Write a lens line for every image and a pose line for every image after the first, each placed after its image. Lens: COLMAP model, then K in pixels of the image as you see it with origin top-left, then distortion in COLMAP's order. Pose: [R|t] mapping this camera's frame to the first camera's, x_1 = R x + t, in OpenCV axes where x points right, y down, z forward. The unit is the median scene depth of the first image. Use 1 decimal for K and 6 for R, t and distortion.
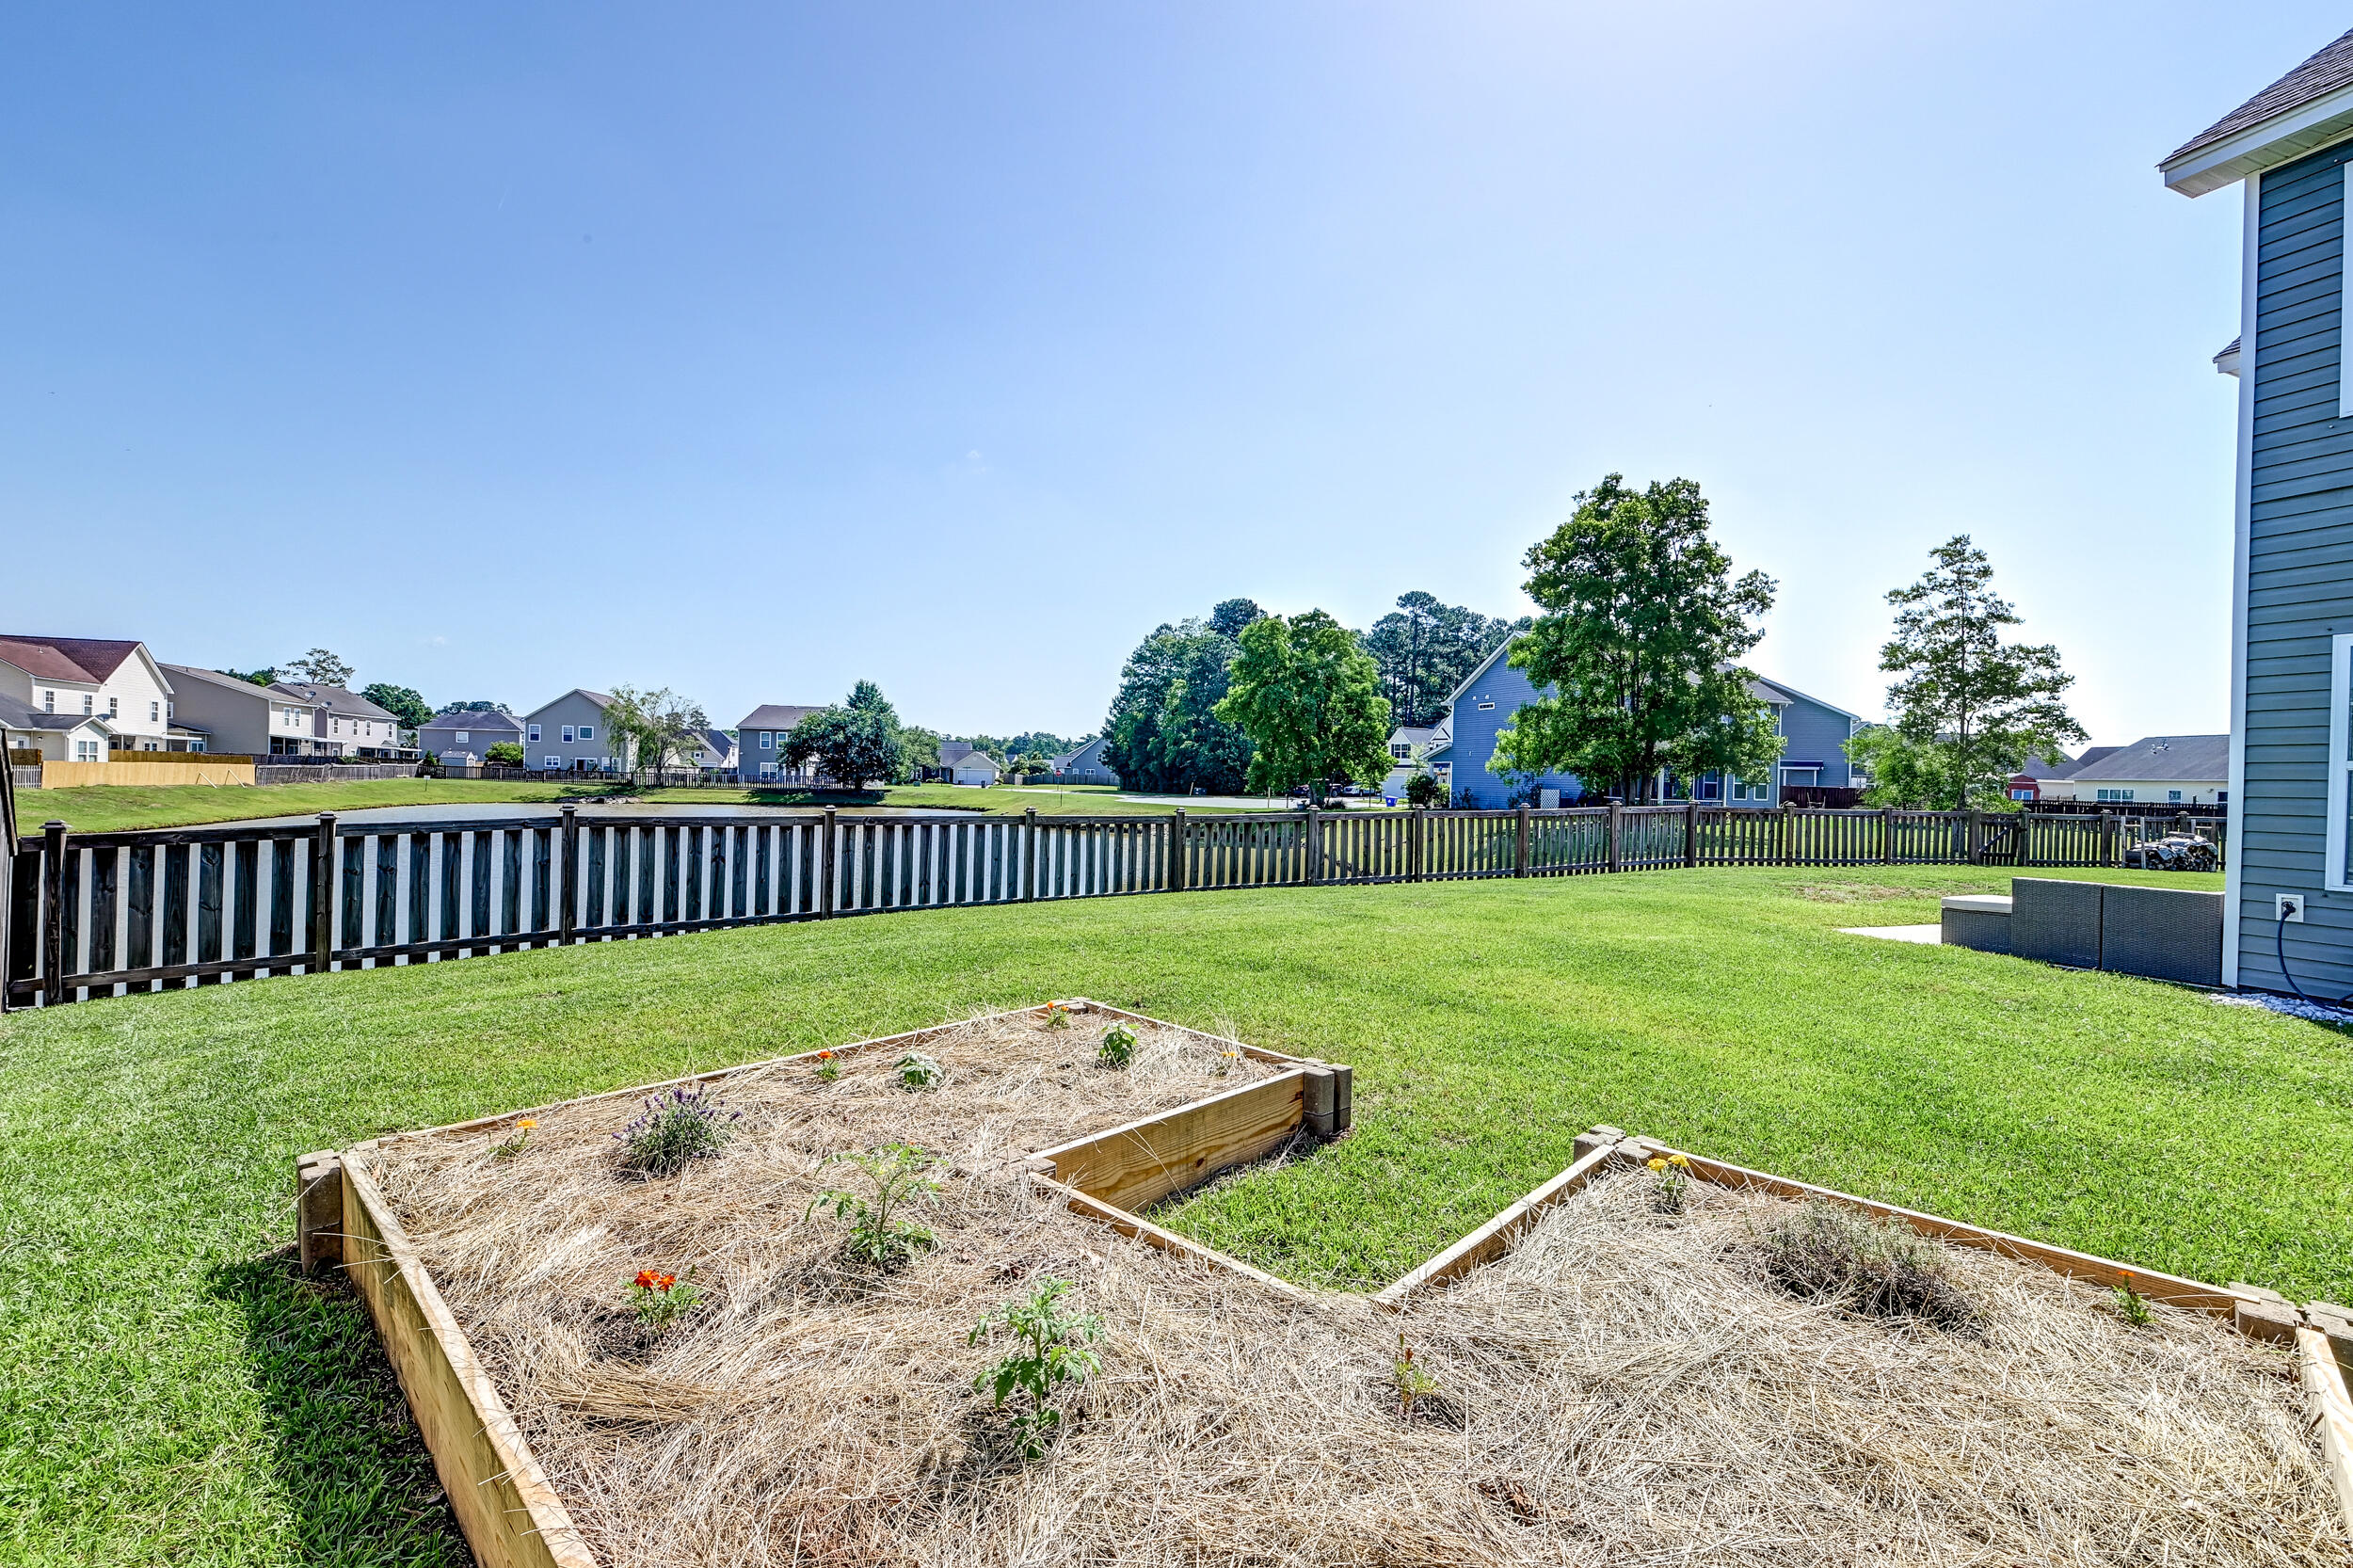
lens RADIAL K [[1004.7, 0, 1176.5], [0, 1004.7, 784.0], [0, 0, 1]] dist [0.018262, -0.012676]
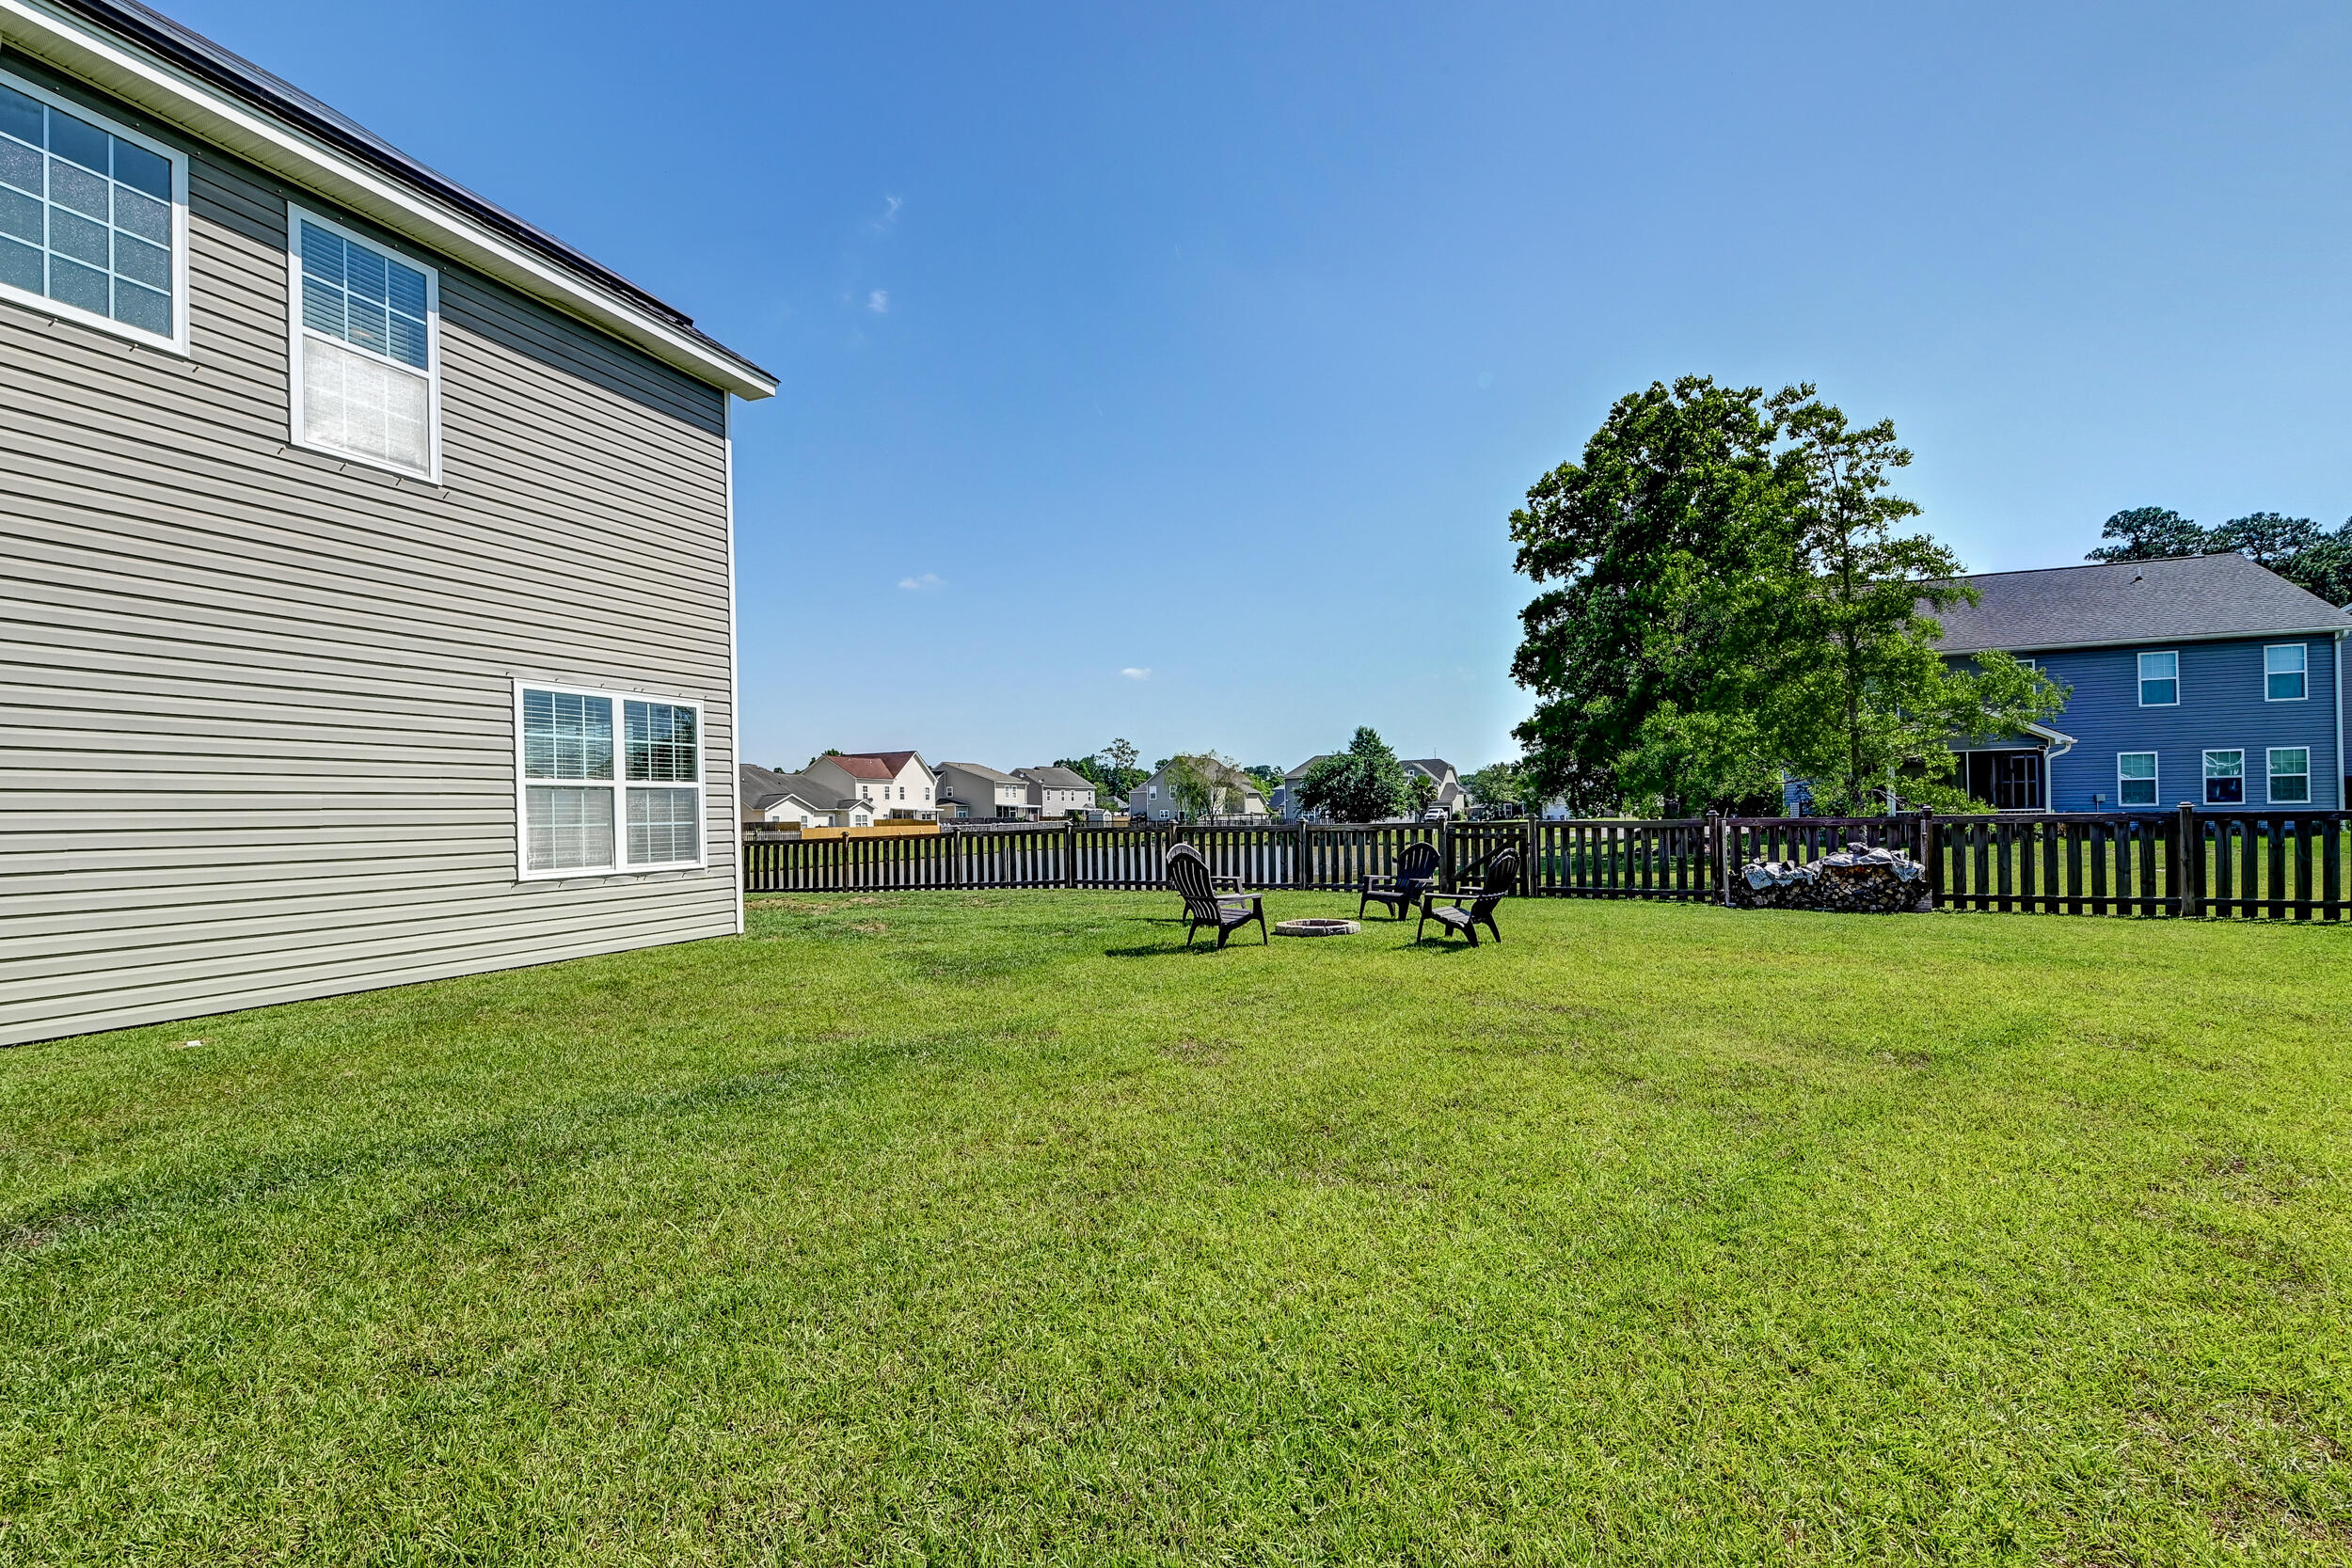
lens RADIAL K [[1003.9, 0, 1174.1], [0, 1003.9, 814.9], [0, 0, 1]] dist [0.020934, -0.012455]
pose [[0.737622, -0.040972, -0.673969, 0.257609], [0.035025, 0.999135, -0.022406, 0.007796], [0.674304, -0.007079, 0.738419, 0.075175]]
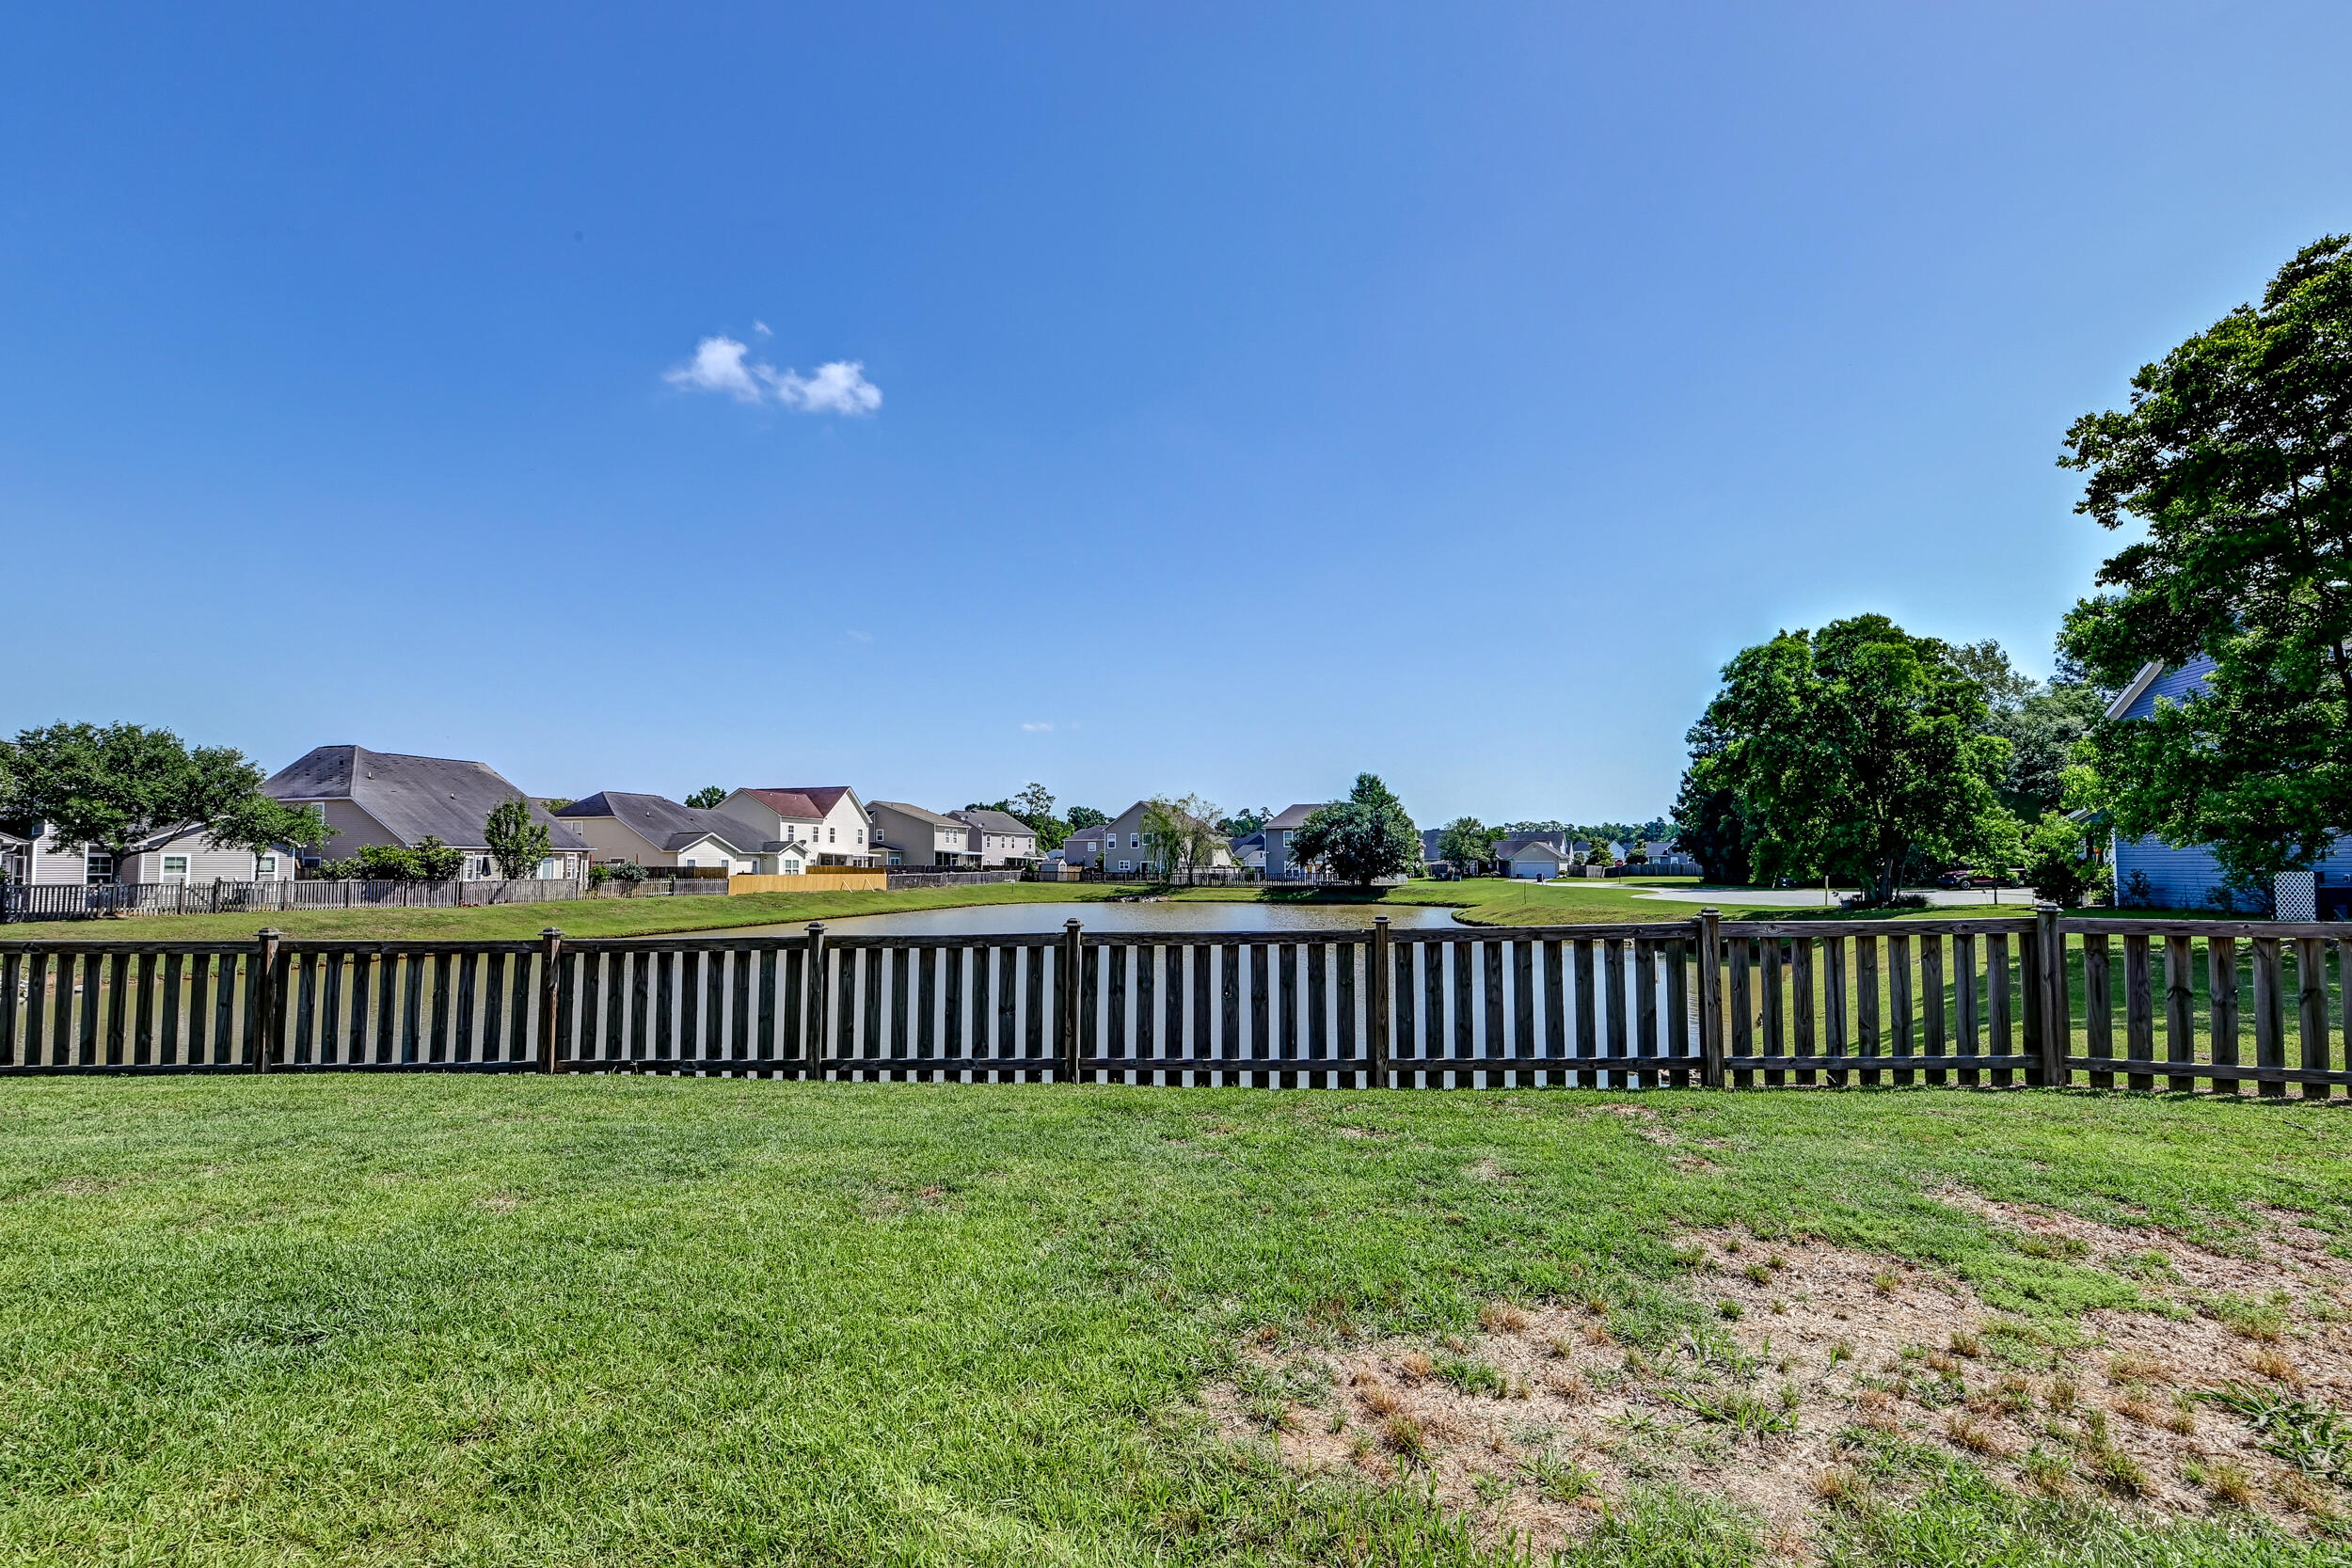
lens RADIAL K [[1003.9, 0, 1174.1], [0, 1003.9, 814.9], [0, 0, 1]] dist [0.020934, -0.012455]
pose [[0.812672, -0.055210, -0.580100, 0.099260], [0.018361, 0.997433, -0.069207, 0.000816], [0.582432, 0.045592, 0.811600, 0.107238]]
